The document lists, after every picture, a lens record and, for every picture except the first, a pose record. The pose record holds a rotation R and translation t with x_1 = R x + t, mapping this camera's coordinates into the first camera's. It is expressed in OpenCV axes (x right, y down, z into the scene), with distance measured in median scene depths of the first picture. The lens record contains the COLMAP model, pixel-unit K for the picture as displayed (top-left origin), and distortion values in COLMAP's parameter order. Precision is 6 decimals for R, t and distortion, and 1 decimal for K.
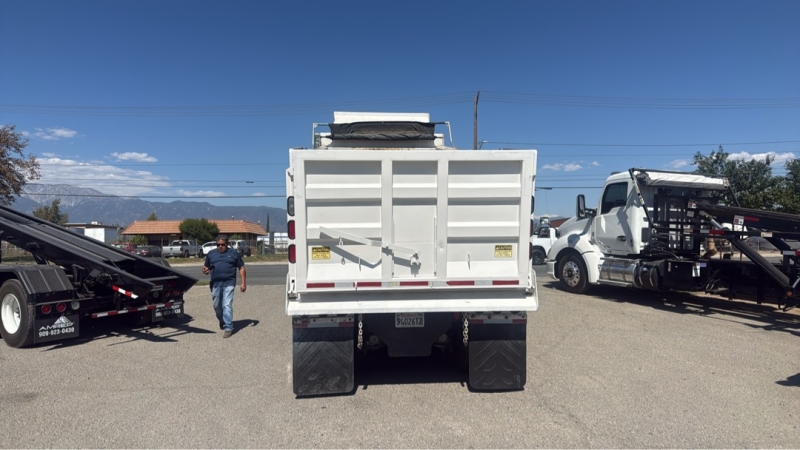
lens RADIAL K [[533.4, 0, 401.2], [0, 533.4, 219.4], [0, 0, 1]] dist [0.045278, -0.053478]
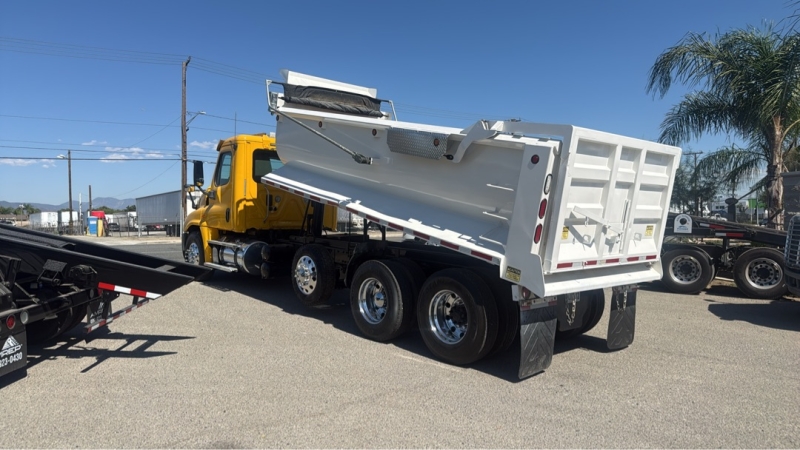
lens RADIAL K [[533.4, 0, 399.7], [0, 533.4, 228.3], [0, 0, 1]] dist [0.045278, -0.053478]
pose [[0.811293, 0.001253, 0.584639, -0.934402], [-0.032154, 0.998580, 0.042479, 0.020661], [-0.583756, -0.053261, 0.810181, 0.355957]]
